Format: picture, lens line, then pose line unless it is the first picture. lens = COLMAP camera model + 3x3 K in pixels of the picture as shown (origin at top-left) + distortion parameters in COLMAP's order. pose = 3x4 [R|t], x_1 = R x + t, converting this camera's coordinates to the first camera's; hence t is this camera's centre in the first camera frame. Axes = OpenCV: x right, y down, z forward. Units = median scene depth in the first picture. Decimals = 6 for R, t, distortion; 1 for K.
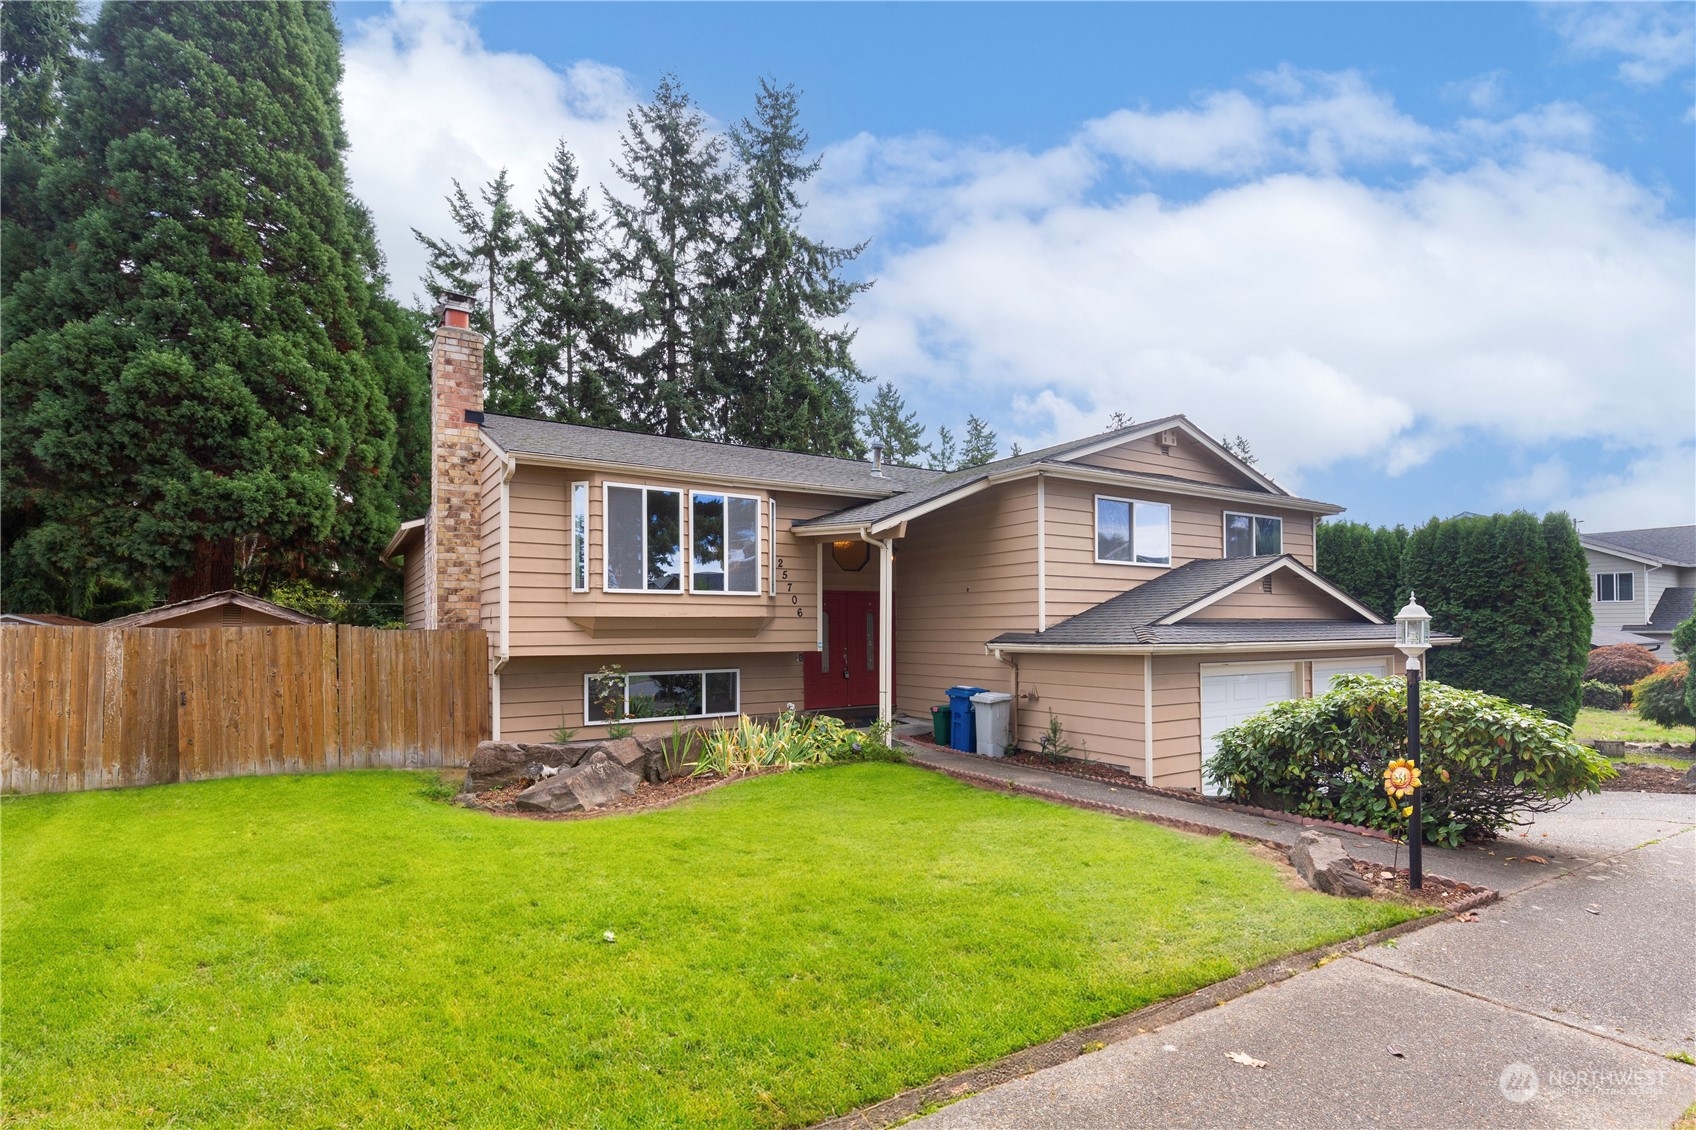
lens RADIAL K [[820.3, 0, 848.0], [0, 820.3, 565.0], [0, 0, 1]] dist [0.001708, -0.000276]
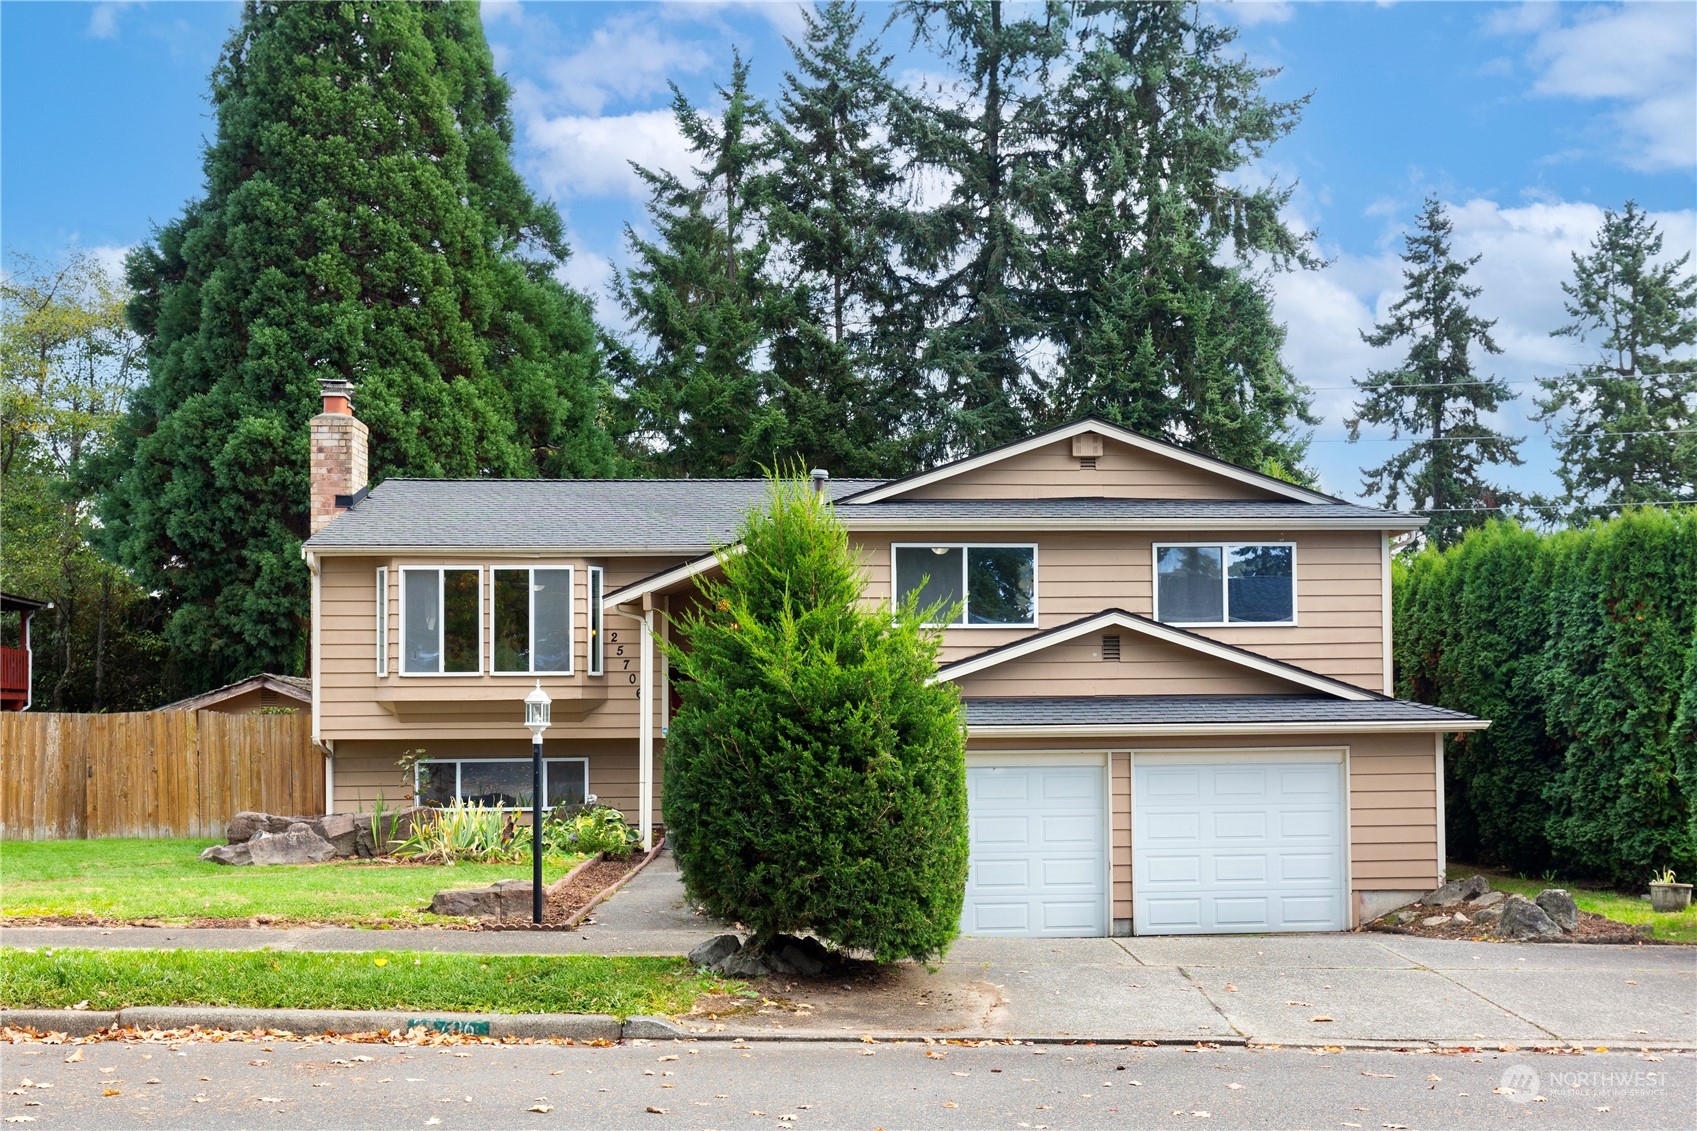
lens RADIAL K [[1583.7, 0, 848.9], [0, 1583.7, 535.5], [0, 0, 1]] dist [-0.003660, -0.008358]
pose [[0.866333, -0.059641, -0.495894, 0.642478], [0.043203, 0.998072, -0.044561, -0.016093], [0.497595, 0.017181, 0.867239, -0.228725]]
